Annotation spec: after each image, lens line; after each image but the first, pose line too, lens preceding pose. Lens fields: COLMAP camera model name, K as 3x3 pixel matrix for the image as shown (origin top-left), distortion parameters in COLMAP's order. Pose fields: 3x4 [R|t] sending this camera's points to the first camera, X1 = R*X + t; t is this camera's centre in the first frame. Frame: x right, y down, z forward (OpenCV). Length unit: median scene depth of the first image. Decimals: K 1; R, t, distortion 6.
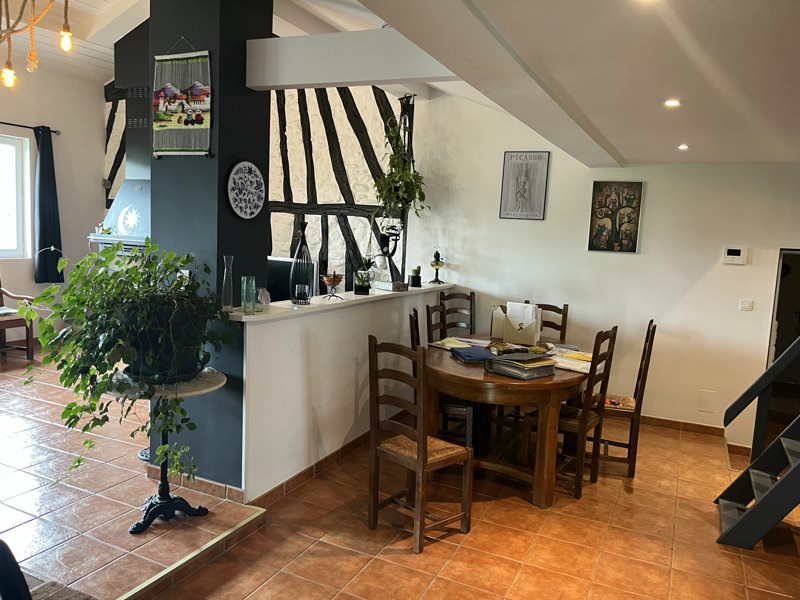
lens RADIAL K [[600.6, 0, 398.2], [0, 600.6, 297.5], [0, 0, 1]] dist [0.027997, -0.000987]
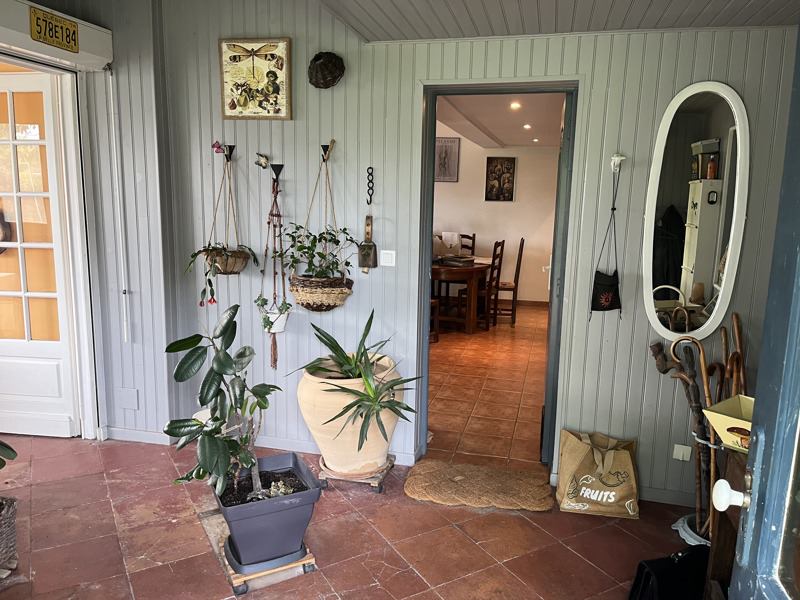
lens RADIAL K [[600.6, 0, 400.3], [0, 600.6, 299.2], [0, 0, 1]] dist [0.027997, -0.000987]
pose [[0.981725, -0.058674, 0.181032, -0.230491], [0.044879, 0.995833, 0.079384, 0.050118], [-0.184935, -0.069809, 0.980268, -0.596517]]
